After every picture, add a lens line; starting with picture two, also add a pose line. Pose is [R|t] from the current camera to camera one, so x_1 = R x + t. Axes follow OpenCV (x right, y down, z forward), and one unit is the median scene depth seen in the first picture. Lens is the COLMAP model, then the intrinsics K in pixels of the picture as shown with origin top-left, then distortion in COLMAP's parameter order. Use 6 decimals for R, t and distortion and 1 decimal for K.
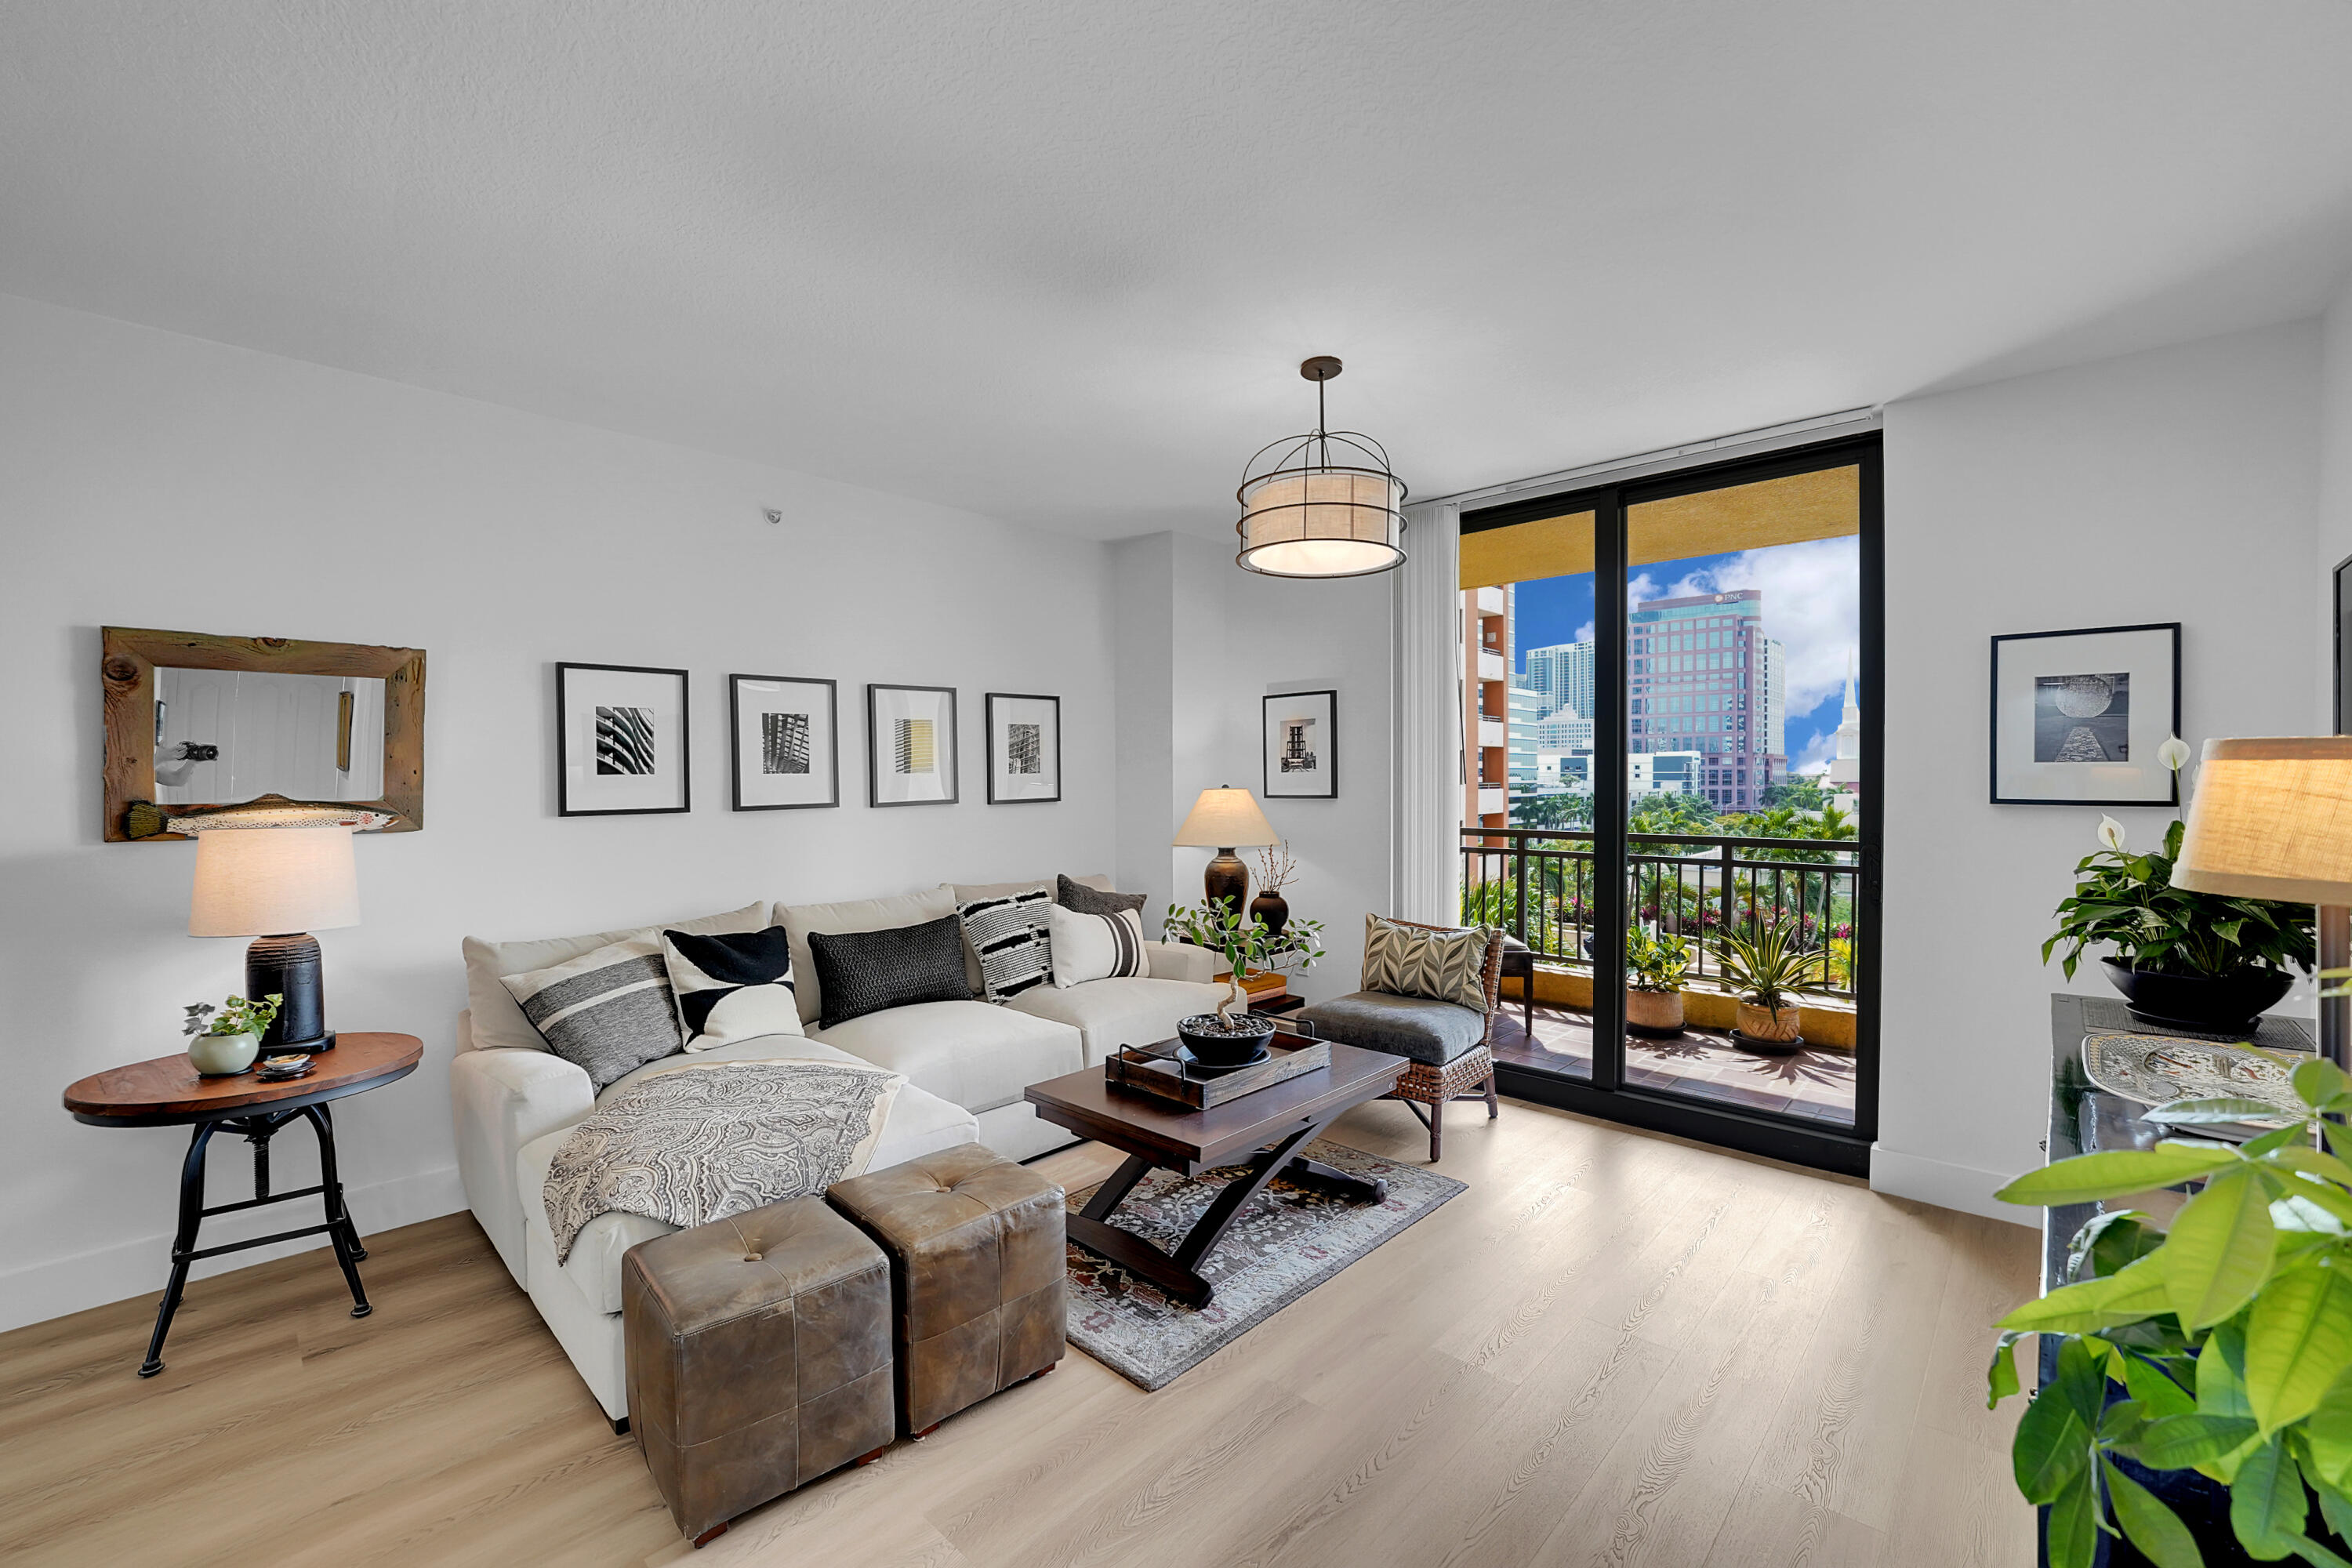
lens RADIAL K [[960.9, 0, 1181.1], [0, 960.9, 789.4], [0, 0, 1]] dist [-0.022664, -0.000113]
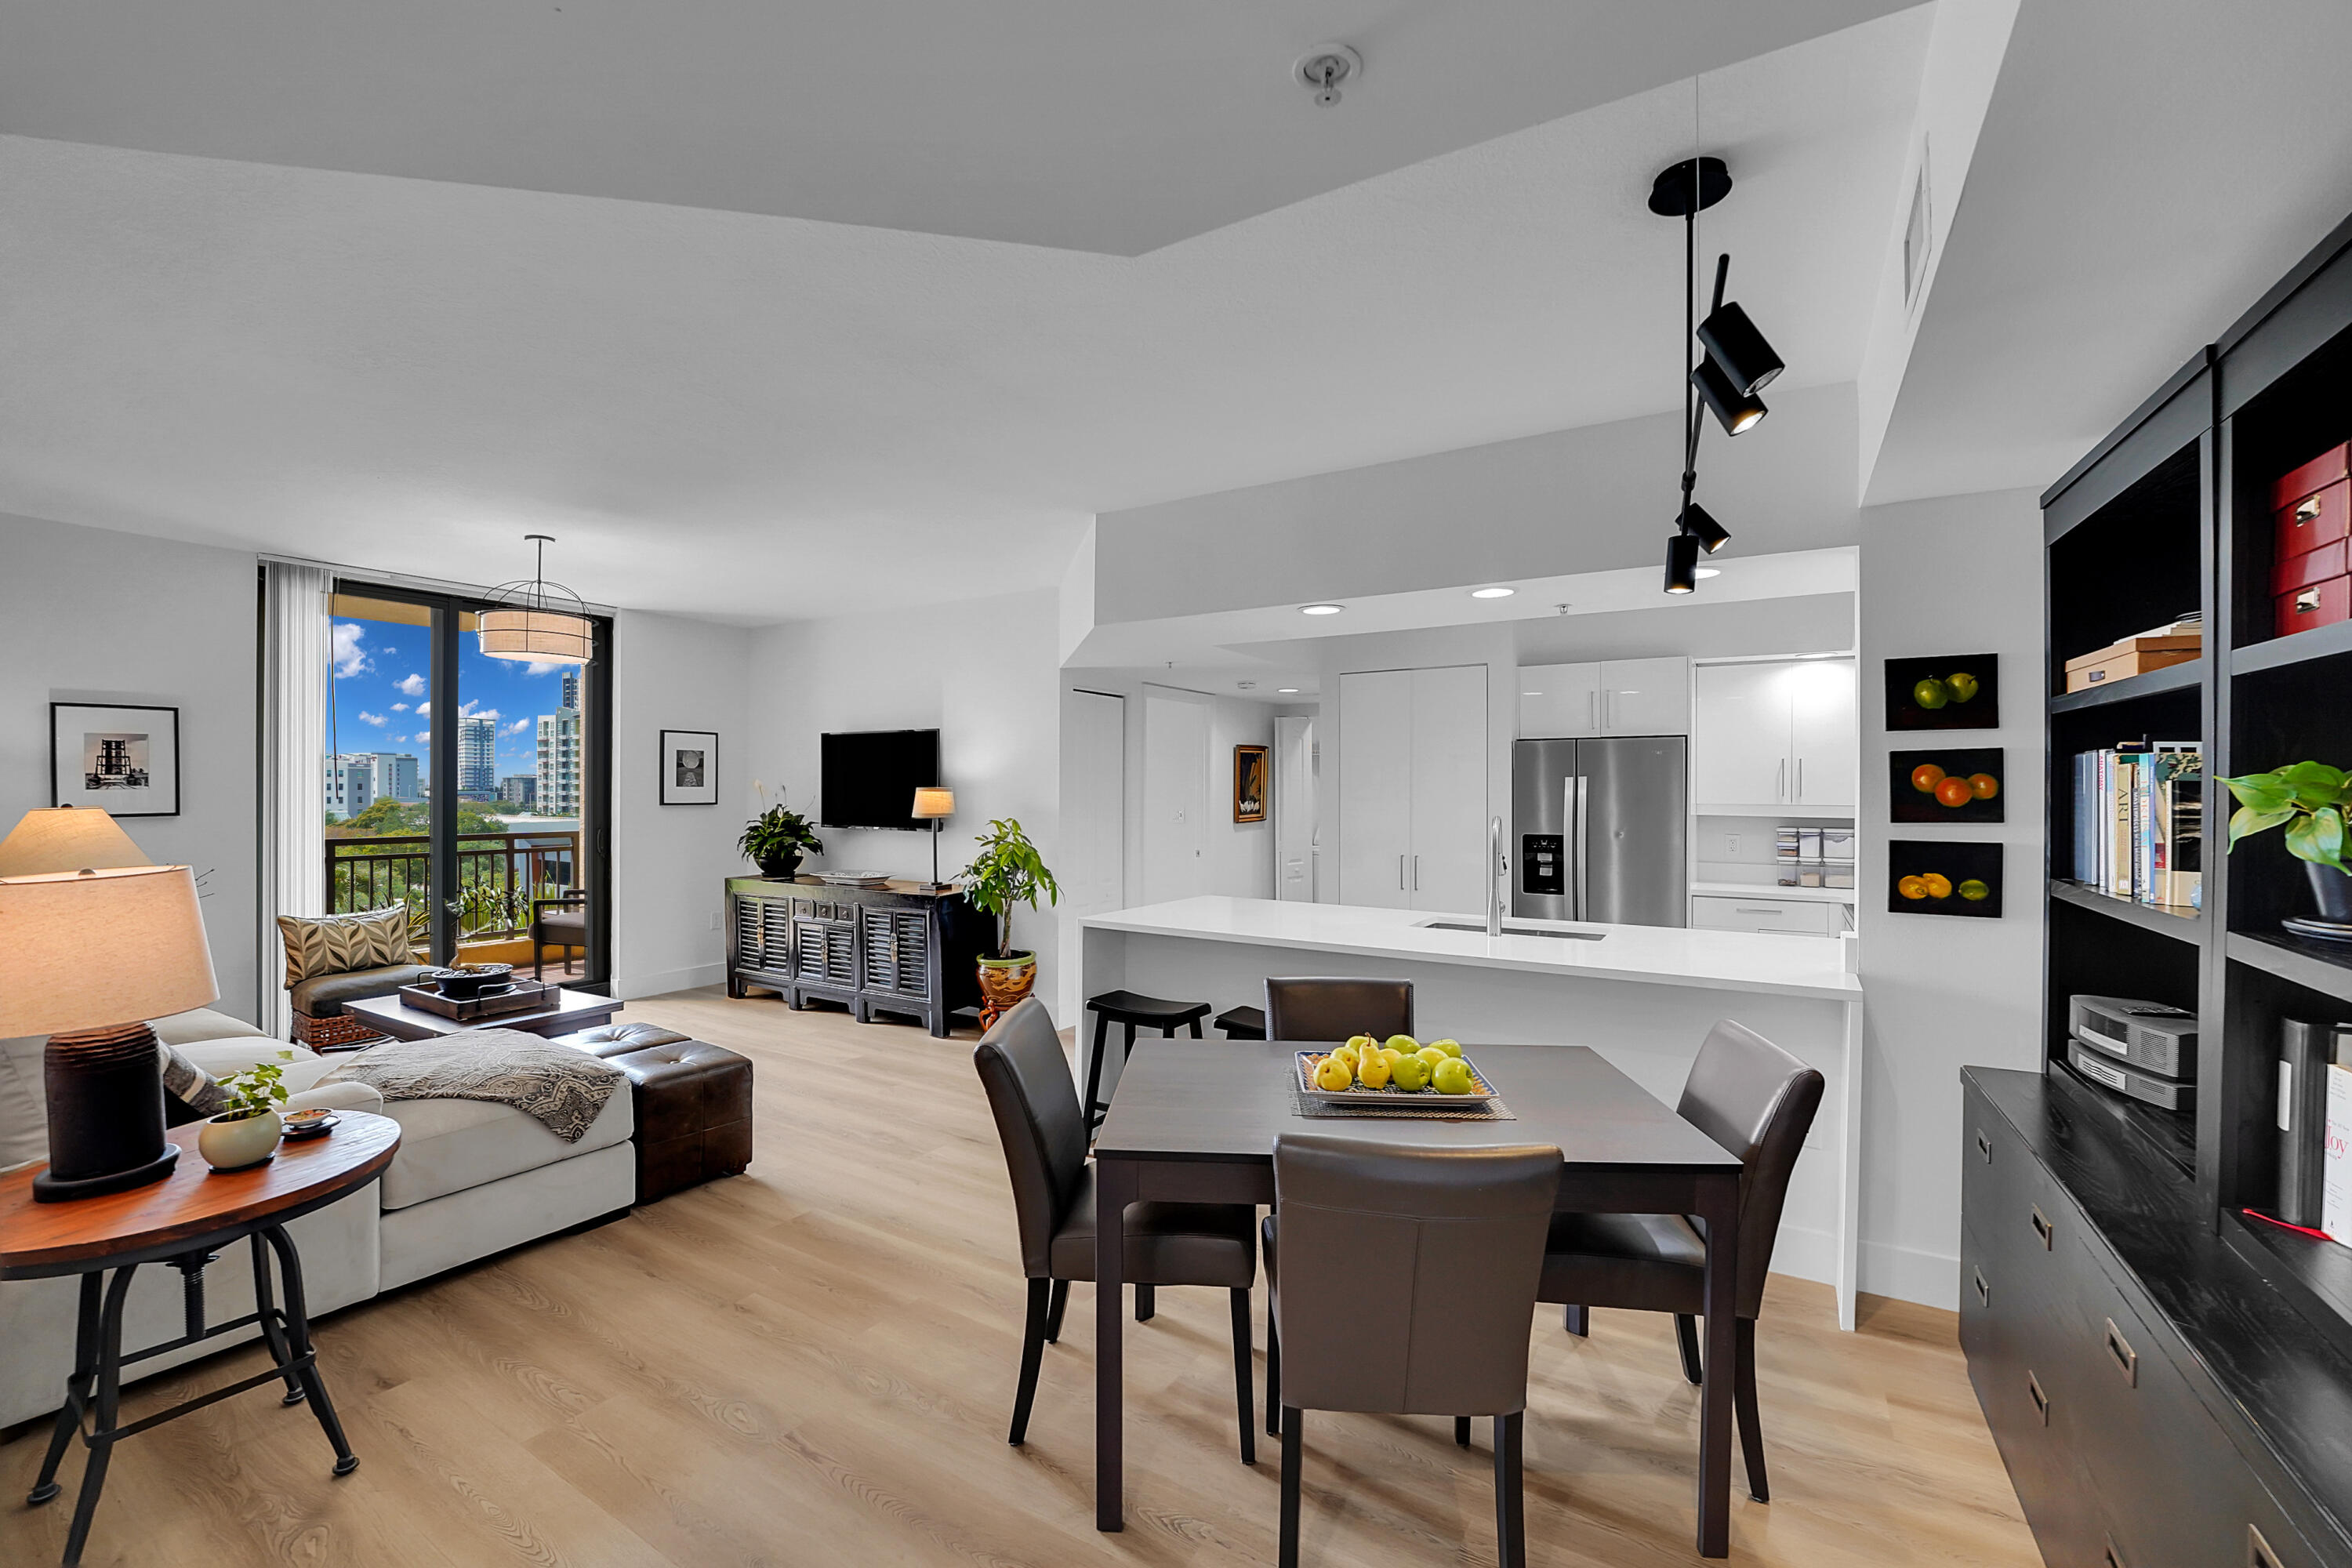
lens RADIAL K [[960.9, 0, 1181.1], [0, 960.9, 789.4], [0, 0, 1]] dist [-0.022664, -0.000113]
pose [[-0.216565, 0.000357, 0.976268, -1.218859], [0.011379, 0.999933, 0.002158, -0.010196], [-0.976202, 0.011576, -0.216555, 0.229524]]
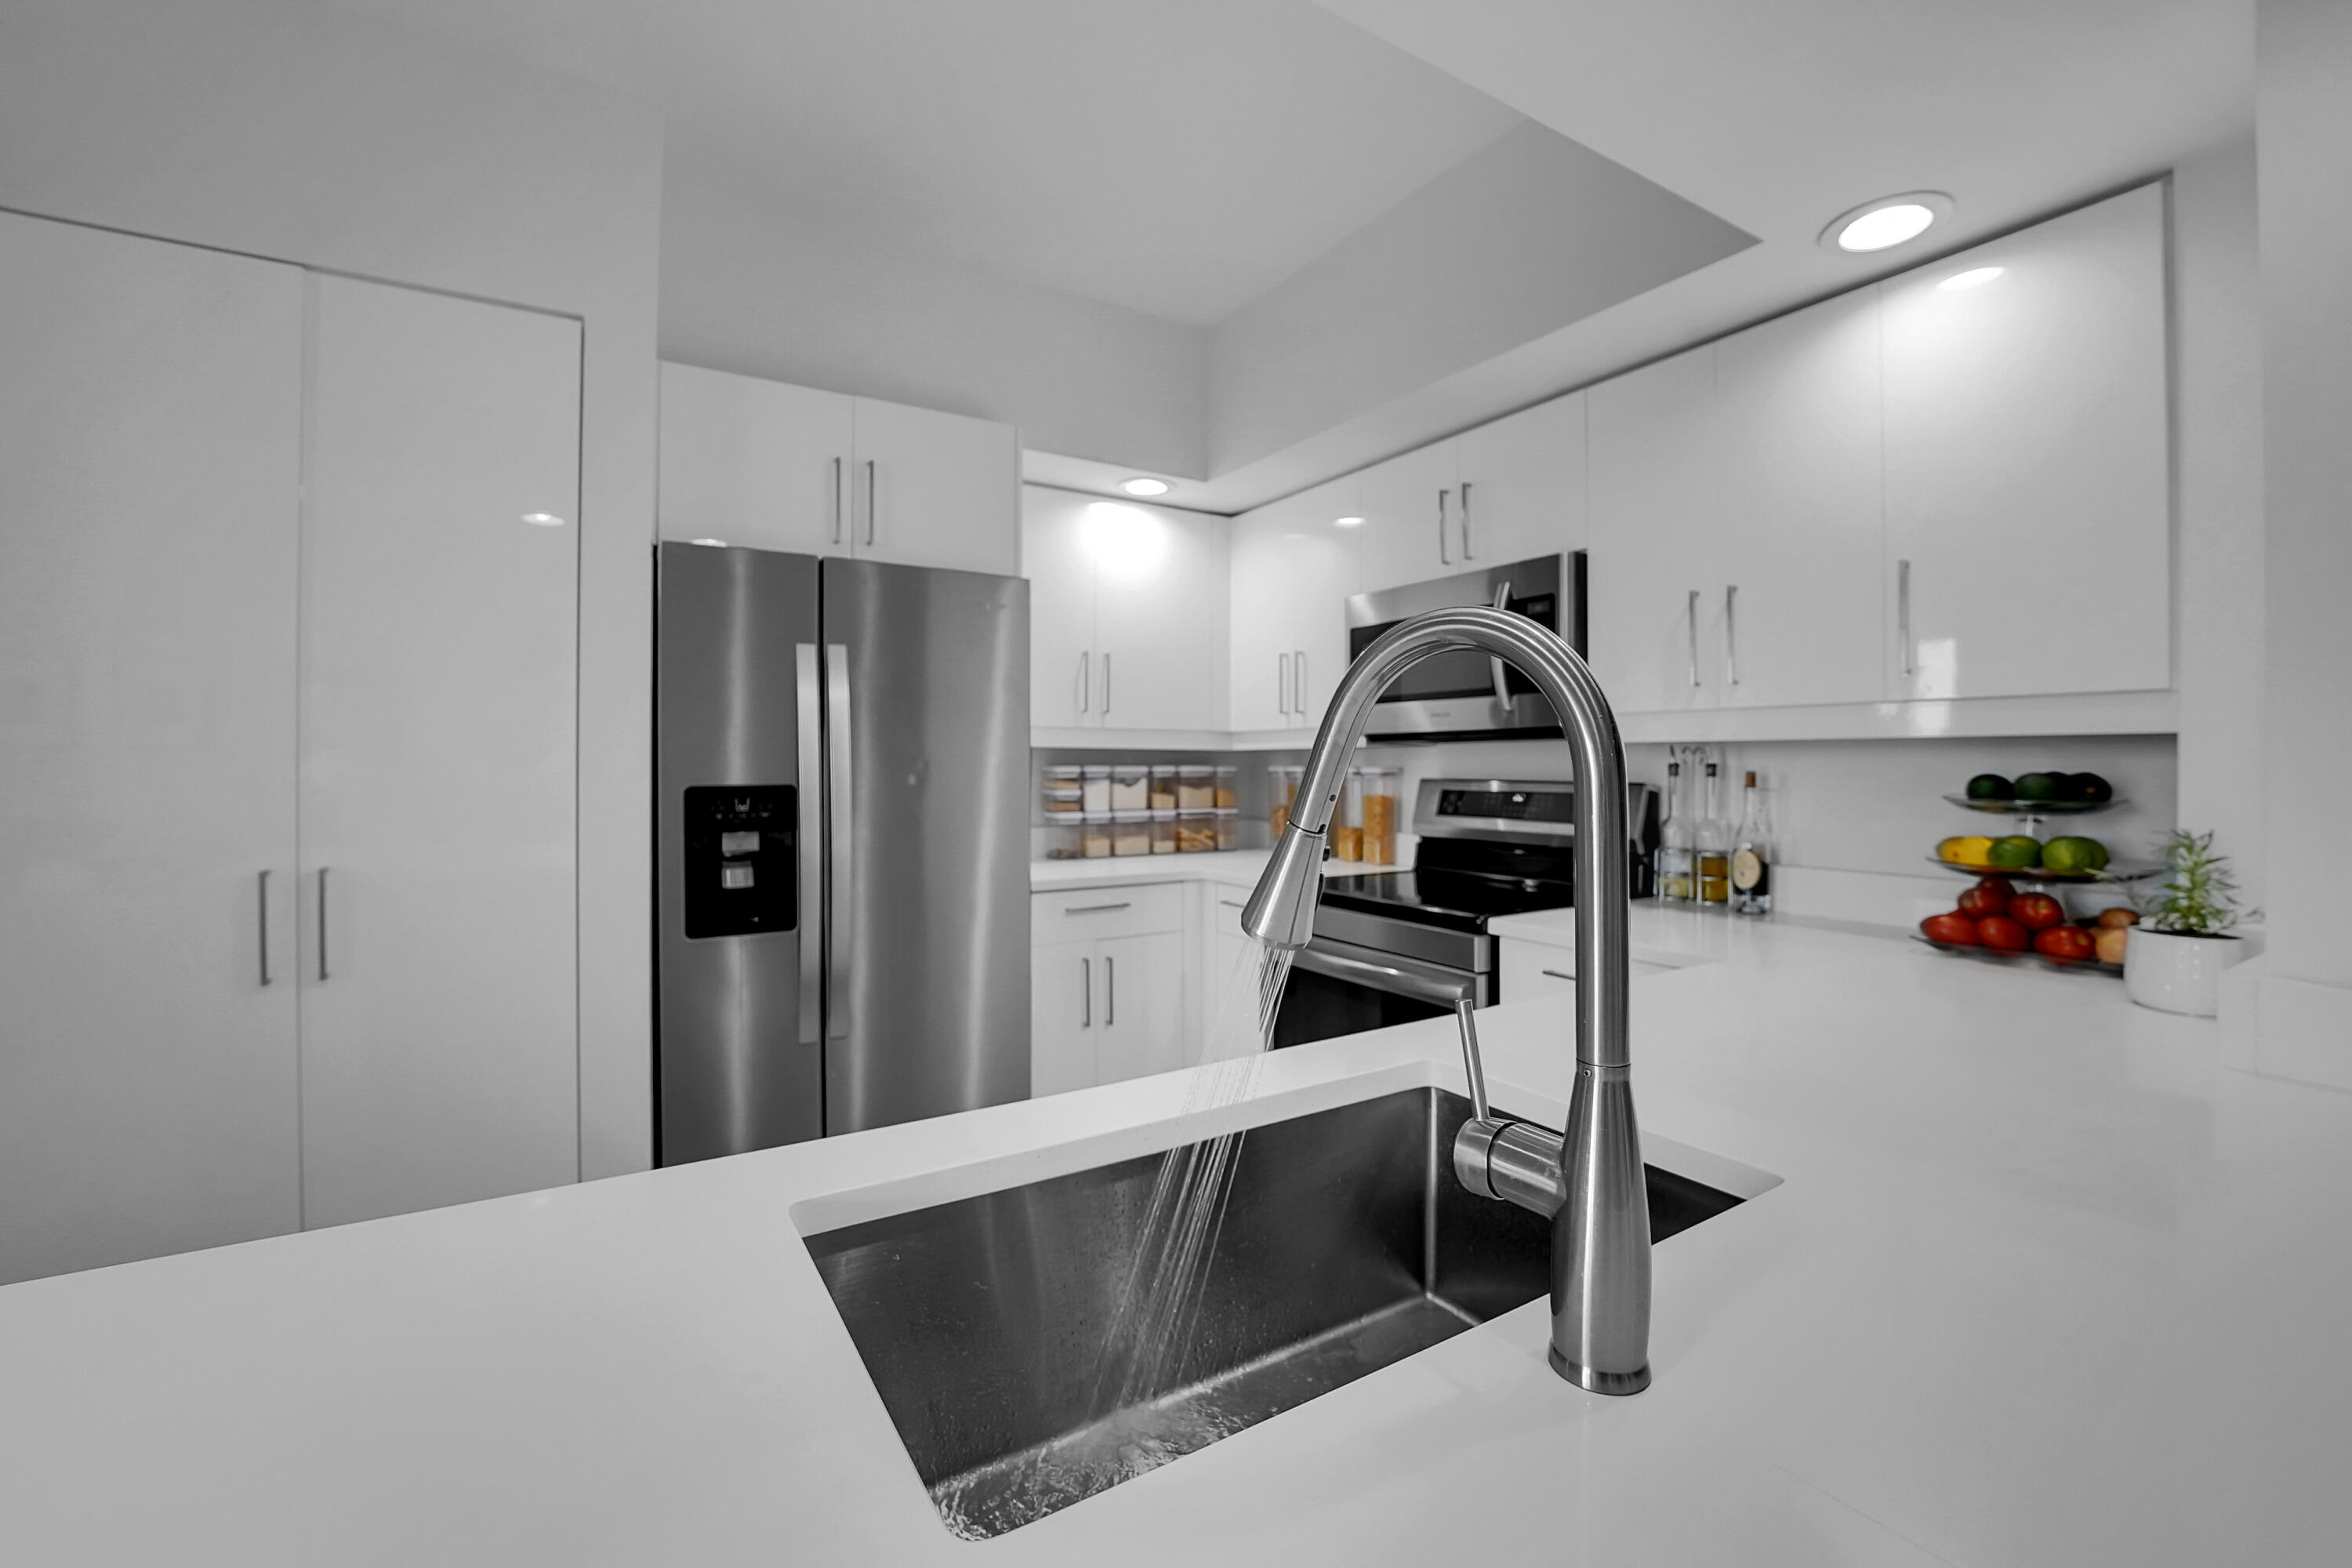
lens RADIAL K [[972.3, 0, 1166.8], [0, 972.3, 762.9], [0, 0, 1]] dist [-0.025966, 0.000379]
pose [[-0.965536, -0.000404, 0.260268, -0.379987], [0.003428, 0.999892, 0.014272, 0.042966], [-0.260246, 0.014672, -0.965431, -0.101682]]
